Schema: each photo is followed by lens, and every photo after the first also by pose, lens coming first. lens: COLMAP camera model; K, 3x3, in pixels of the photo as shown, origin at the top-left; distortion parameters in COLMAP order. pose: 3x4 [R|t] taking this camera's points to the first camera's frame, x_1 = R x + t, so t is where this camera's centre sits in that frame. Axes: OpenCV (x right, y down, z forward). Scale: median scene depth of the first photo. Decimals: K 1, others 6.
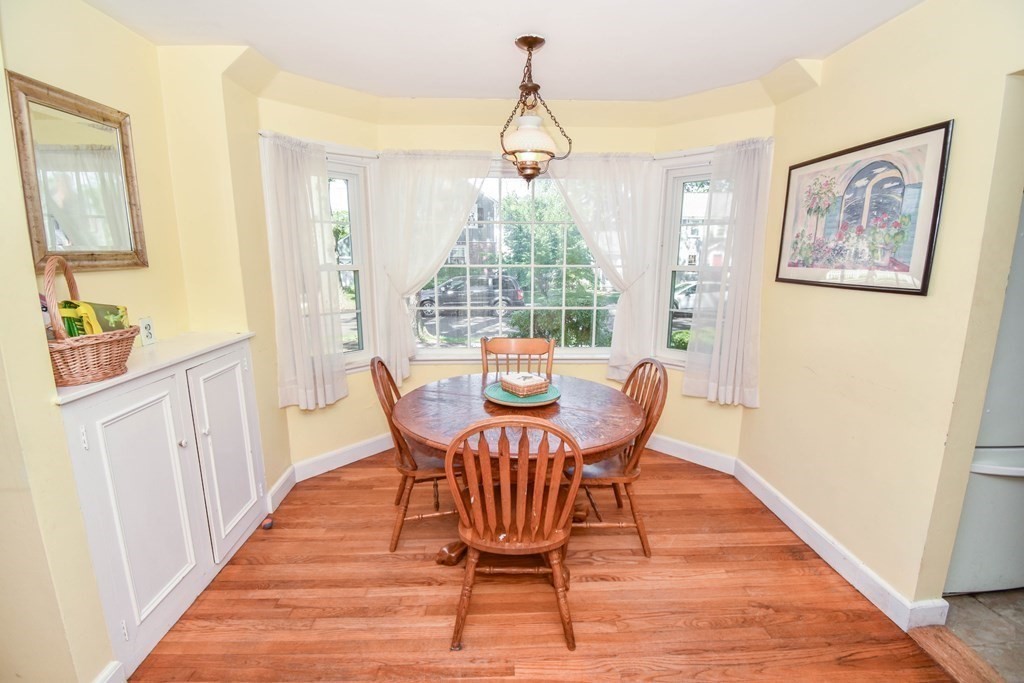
lens RADIAL K [[446.7, 0, 509.2], [0, 446.7, 343.5], [0, 0, 1]] dist [0.014420, -0.025673]
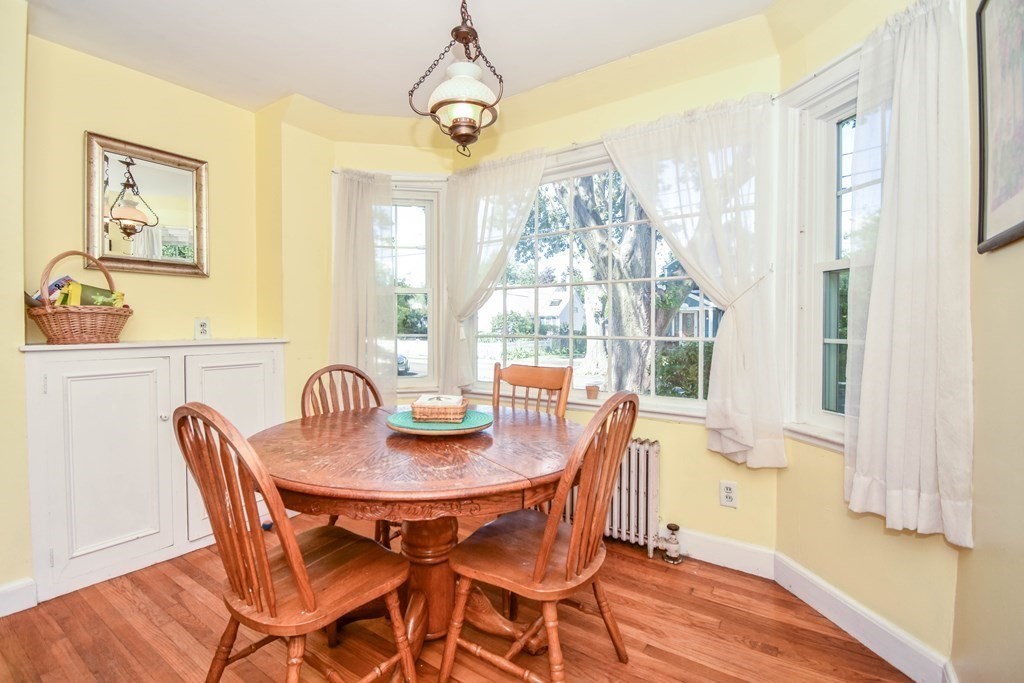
lens RADIAL K [[464.3, 0, 465.3], [0, 464.3, 333.7], [0, 0, 1]] dist [-0.000329, -0.000543]
pose [[0.798559, 0.015268, -0.601723, 0.545777], [-0.115928, 0.984863, -0.128861, 0.067967], [0.590648, 0.172660, 0.788241, 0.421807]]
